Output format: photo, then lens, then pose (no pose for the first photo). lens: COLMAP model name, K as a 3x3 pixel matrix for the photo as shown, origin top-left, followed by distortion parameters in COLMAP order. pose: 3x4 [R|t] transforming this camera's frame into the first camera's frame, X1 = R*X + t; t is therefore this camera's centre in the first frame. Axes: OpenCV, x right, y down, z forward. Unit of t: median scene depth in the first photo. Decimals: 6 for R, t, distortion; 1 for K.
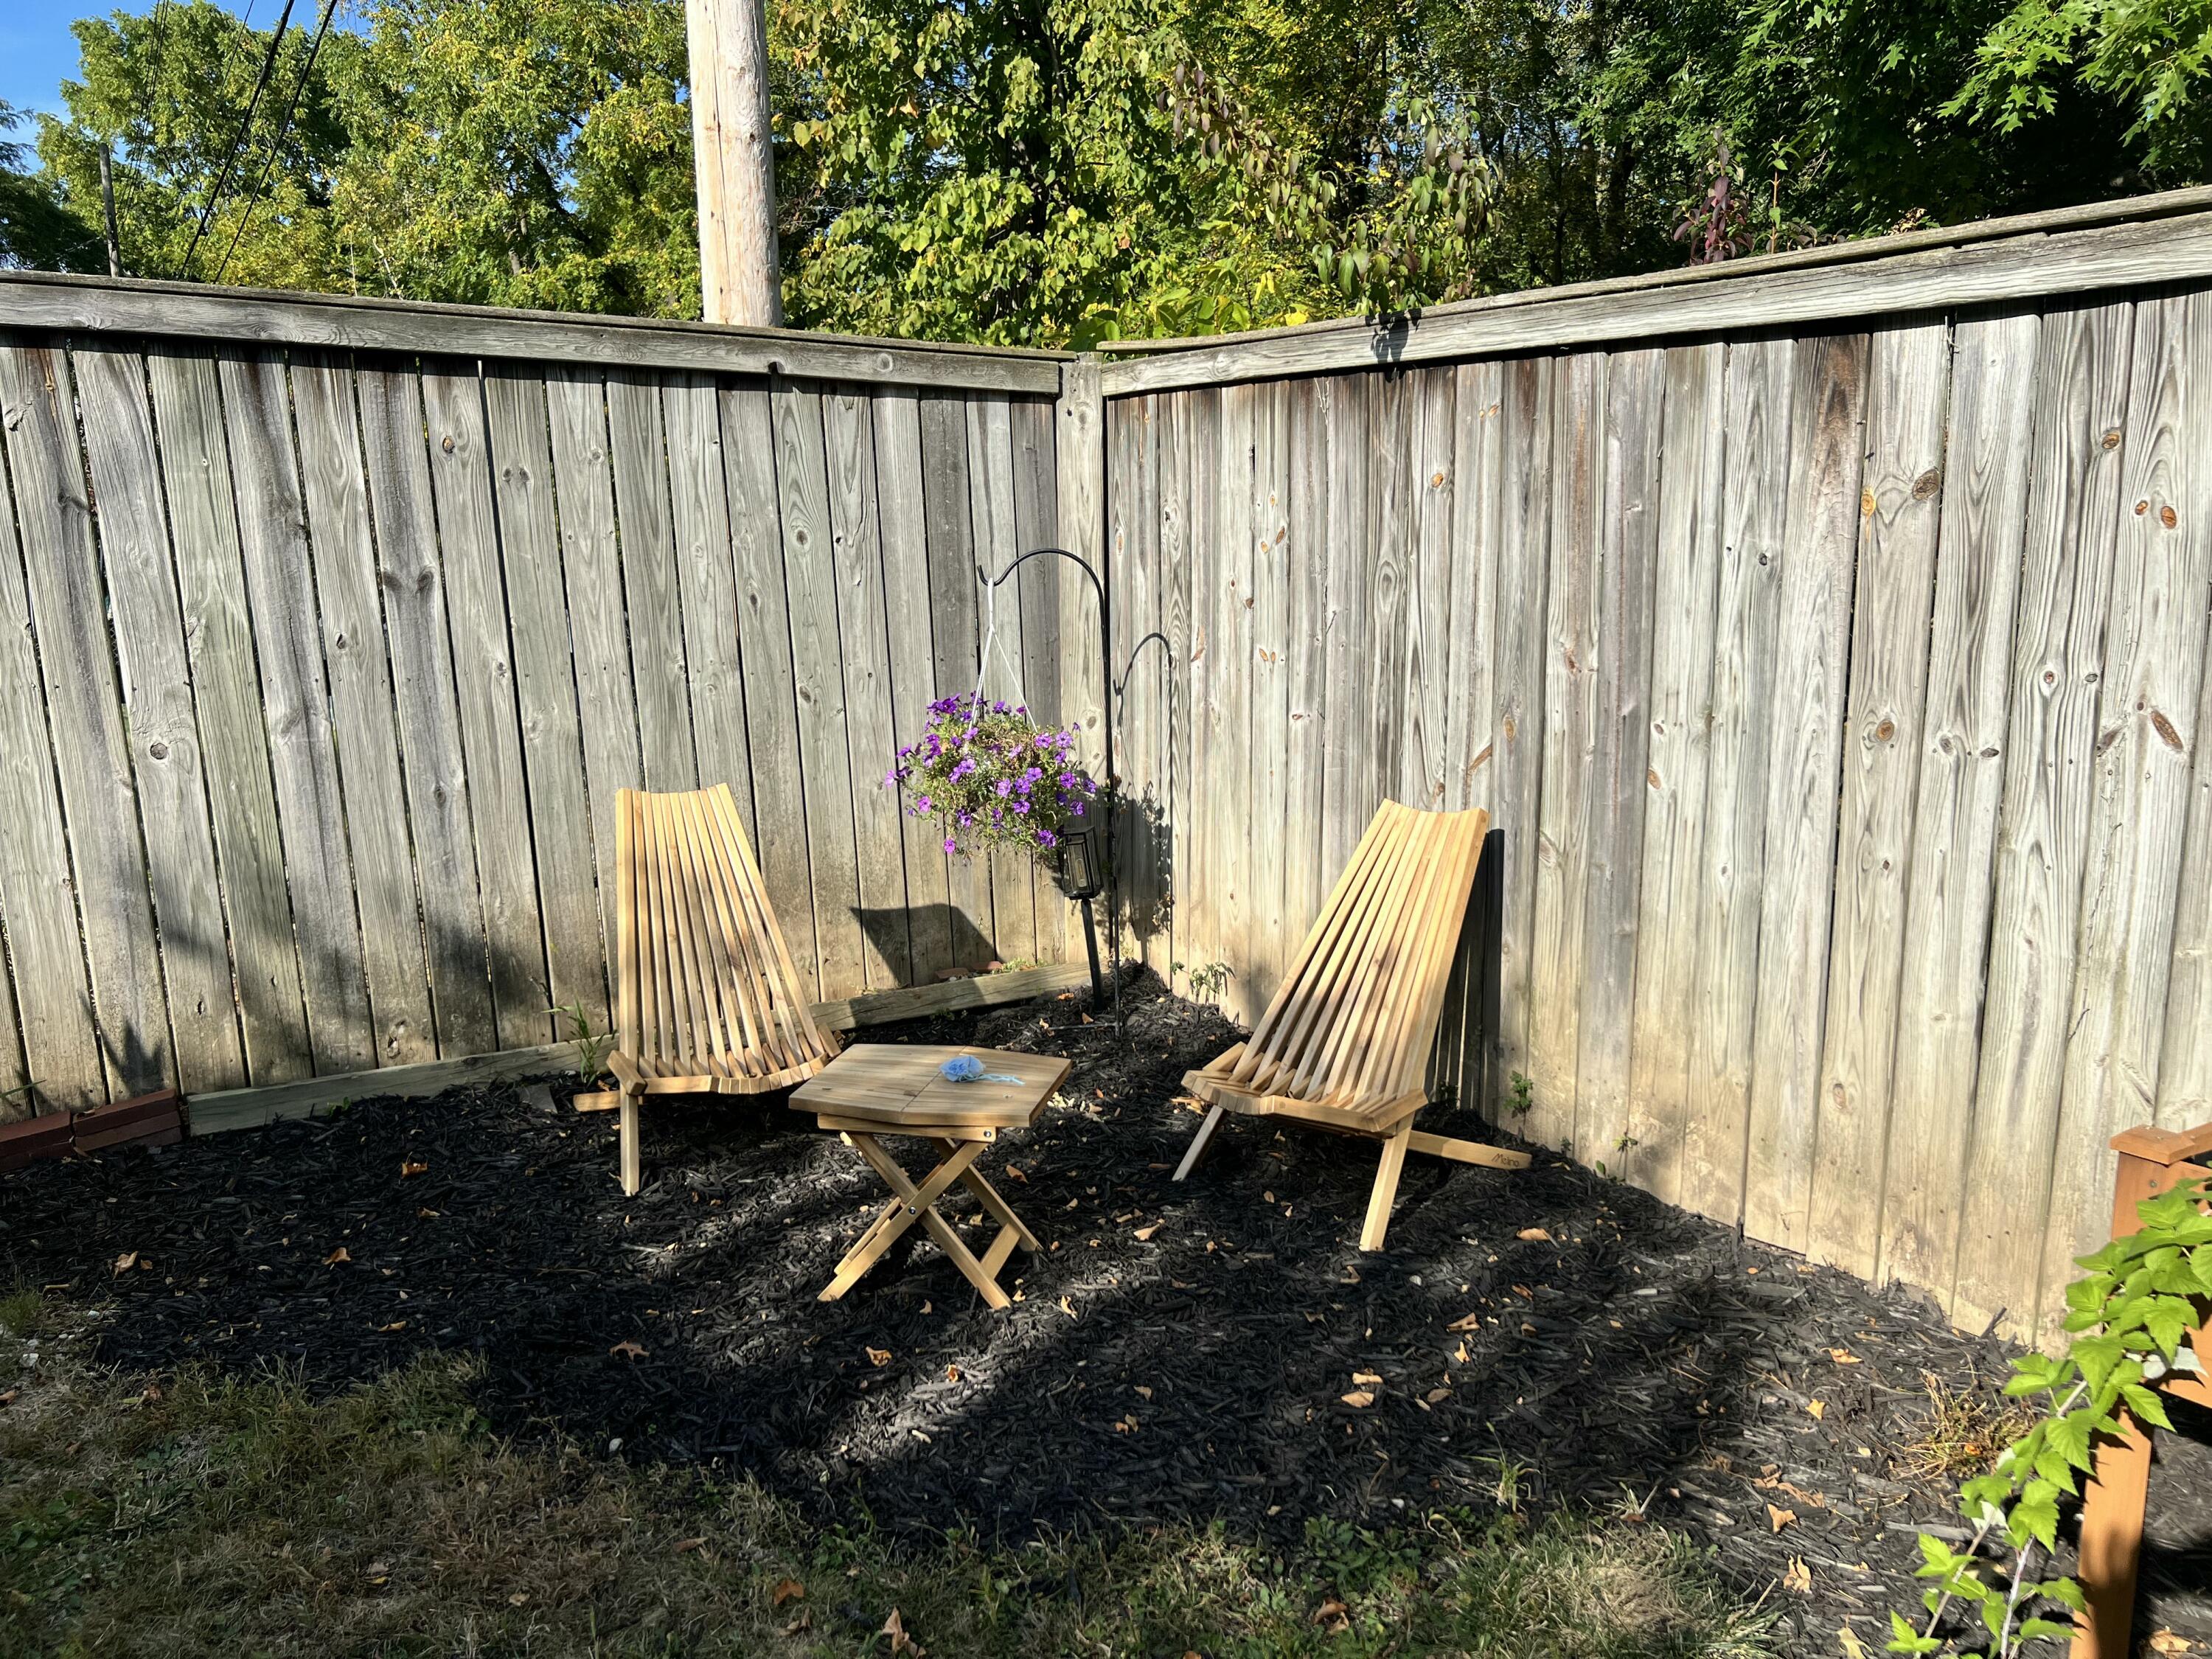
lens RADIAL K [[1666.0, 0, 1140.1], [0, 1666.0, 830.8], [0, 0, 1]] dist [0.008408, -0.004695]
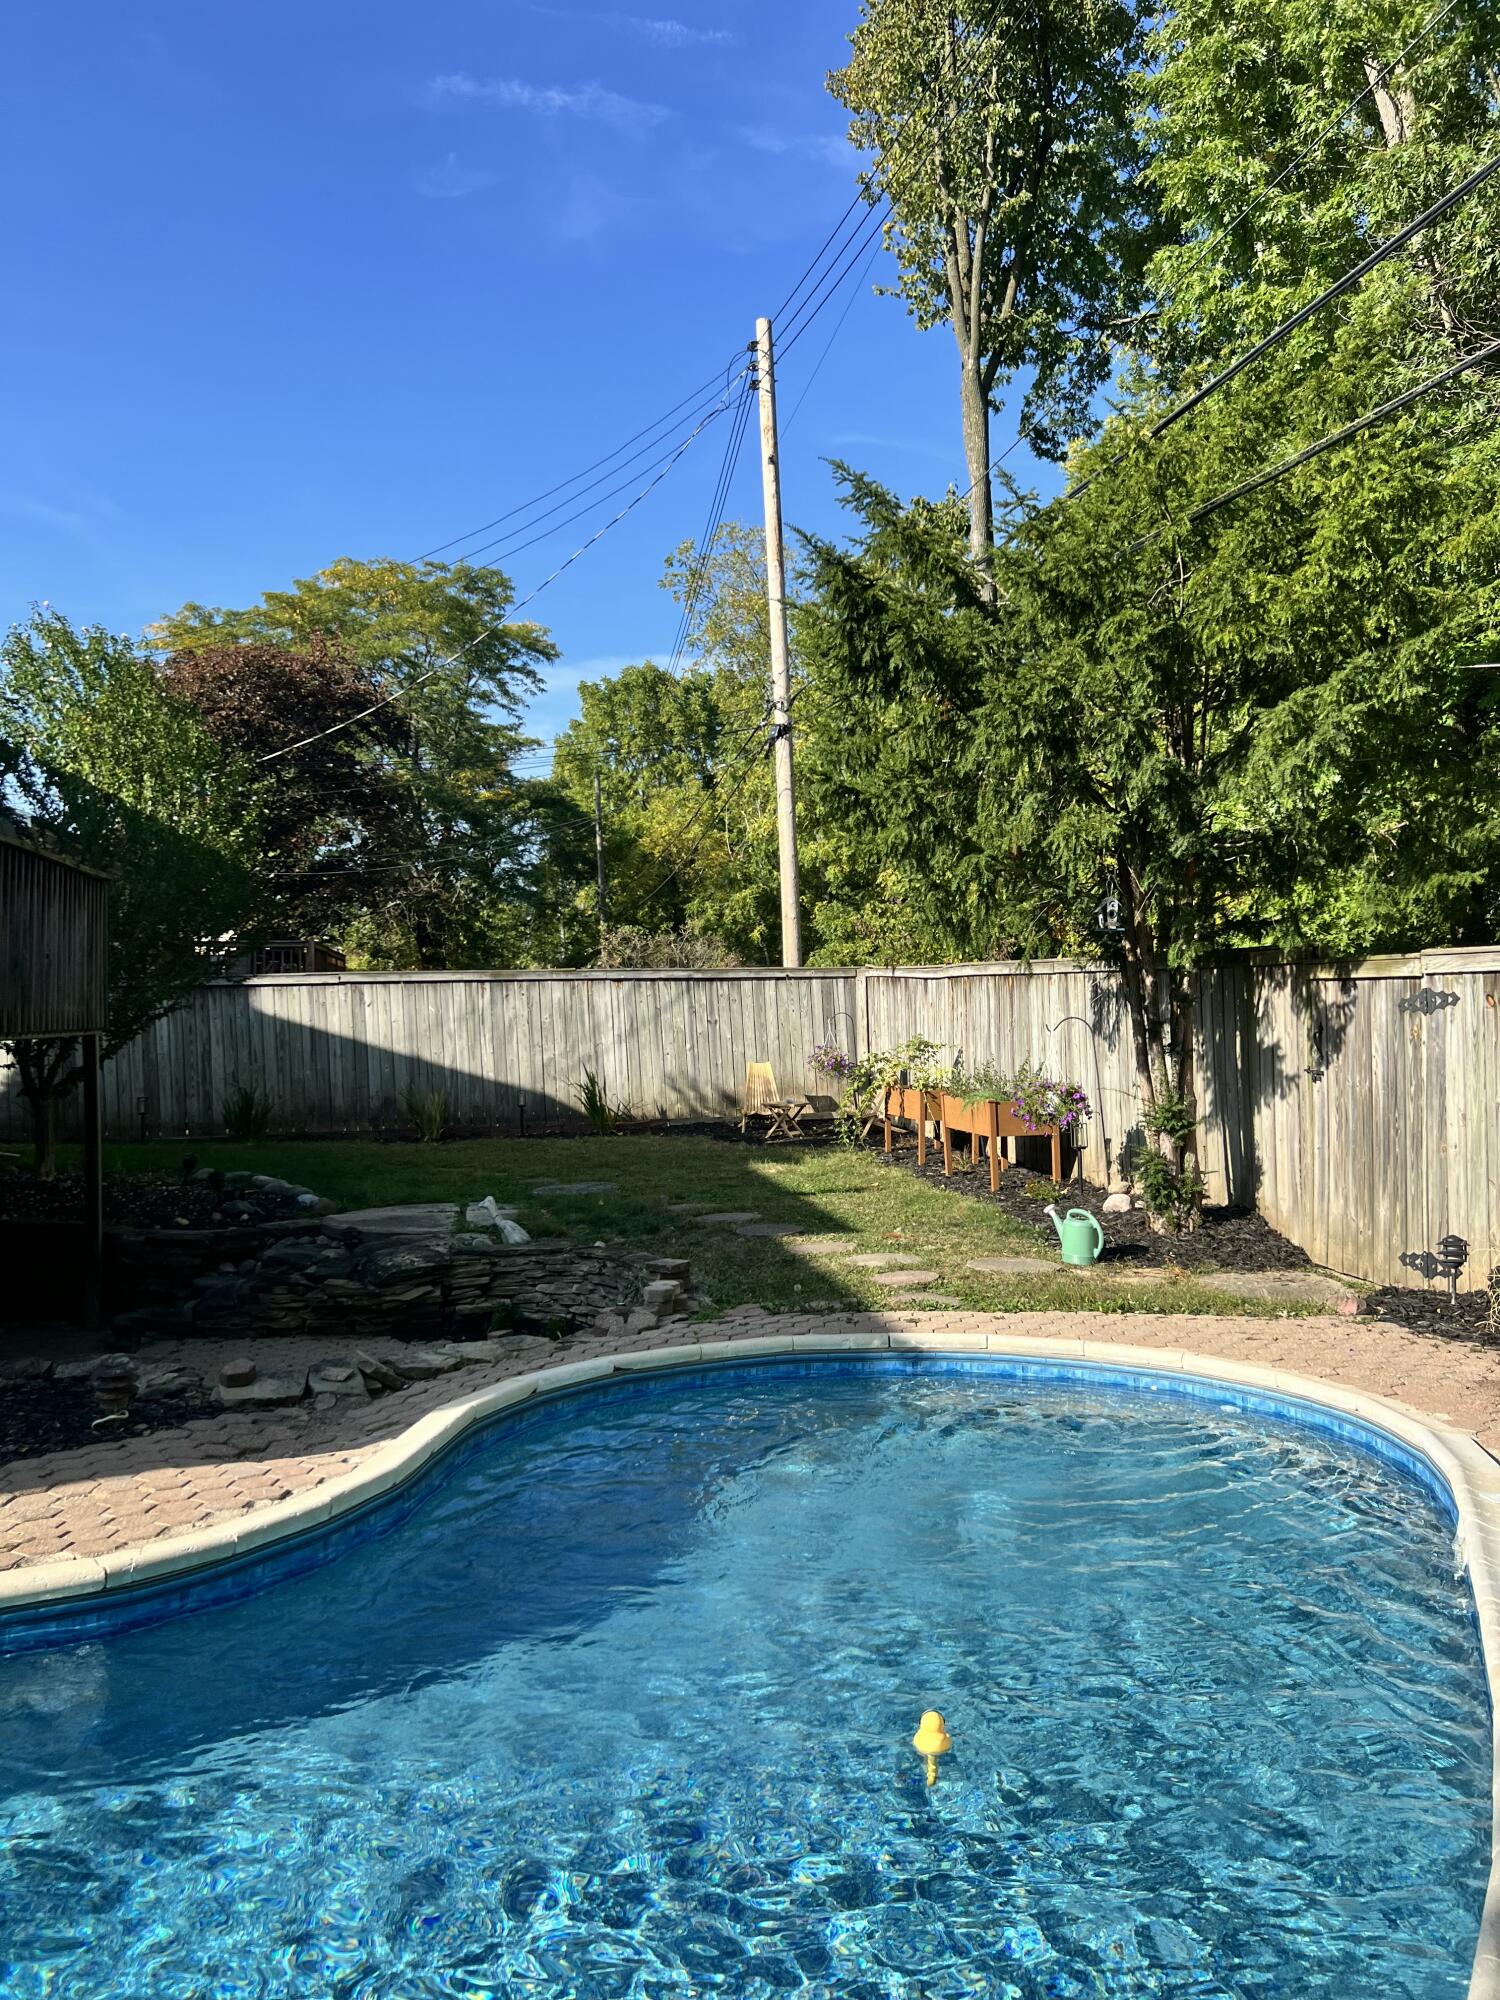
lens RADIAL K [[1506.3, 0, 750.0], [0, 1506.3, 1000.0], [0, 0, 1]] dist [0.008408, -0.004695]
pose [[0.916087, -0.003132, -0.400968, 0.126500], [-0.060576, 0.987412, -0.146111, 0.038632], [0.396378, 0.158139, 0.904365, -0.263624]]
